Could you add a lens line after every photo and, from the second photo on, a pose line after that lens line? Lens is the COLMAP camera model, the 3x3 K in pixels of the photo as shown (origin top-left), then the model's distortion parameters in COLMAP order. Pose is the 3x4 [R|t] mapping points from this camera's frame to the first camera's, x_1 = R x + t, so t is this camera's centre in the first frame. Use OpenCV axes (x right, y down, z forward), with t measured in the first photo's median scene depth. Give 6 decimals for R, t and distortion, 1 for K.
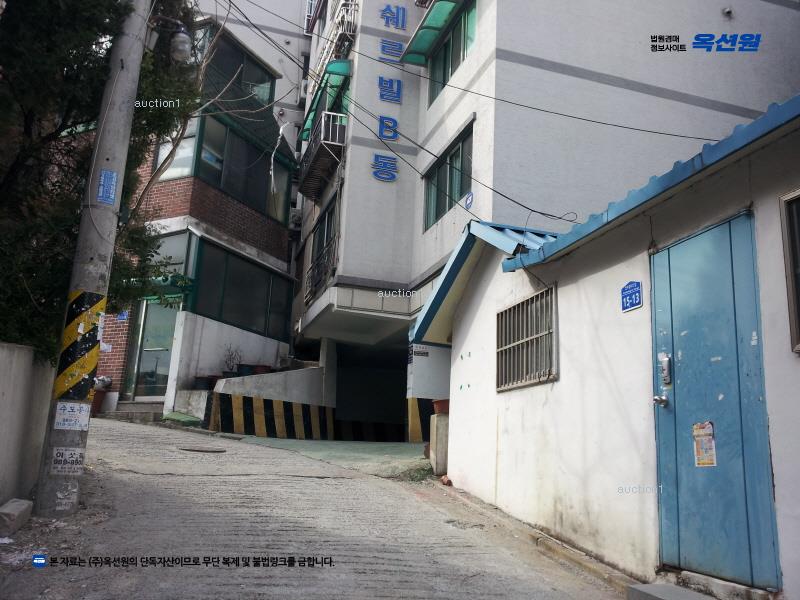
lens RADIAL K [[700.2, 0, 402.6], [0, 700.2, 300.8], [0, 0, 1]] dist [0.015127, -0.140485]
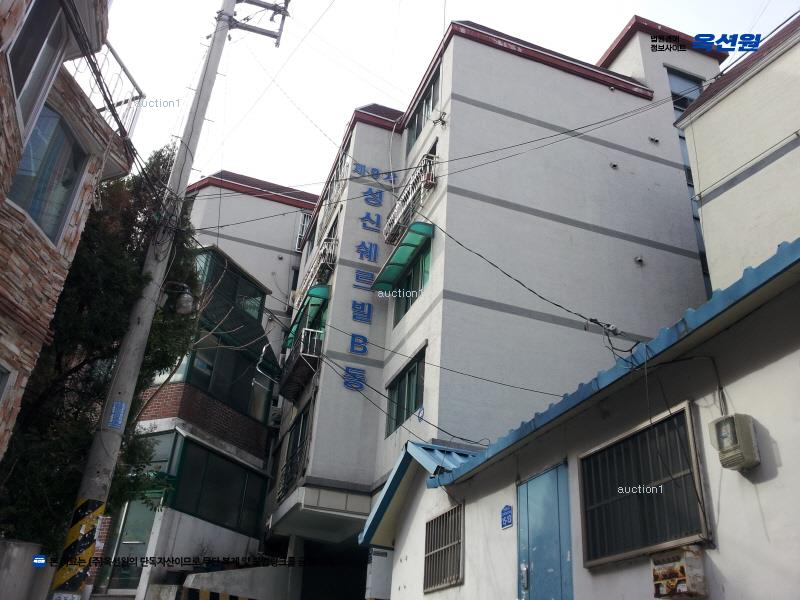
lens RADIAL K [[683.9, 0, 385.0], [0, 683.9, 298.1], [0, 0, 1]] dist [-0.004082, -0.010555]
pose [[0.999677, 0.024611, -0.006344, 0.032404], [-0.025407, 0.961412, -0.273937, -0.014912], [-0.000643, 0.274010, 0.961727, -0.116683]]
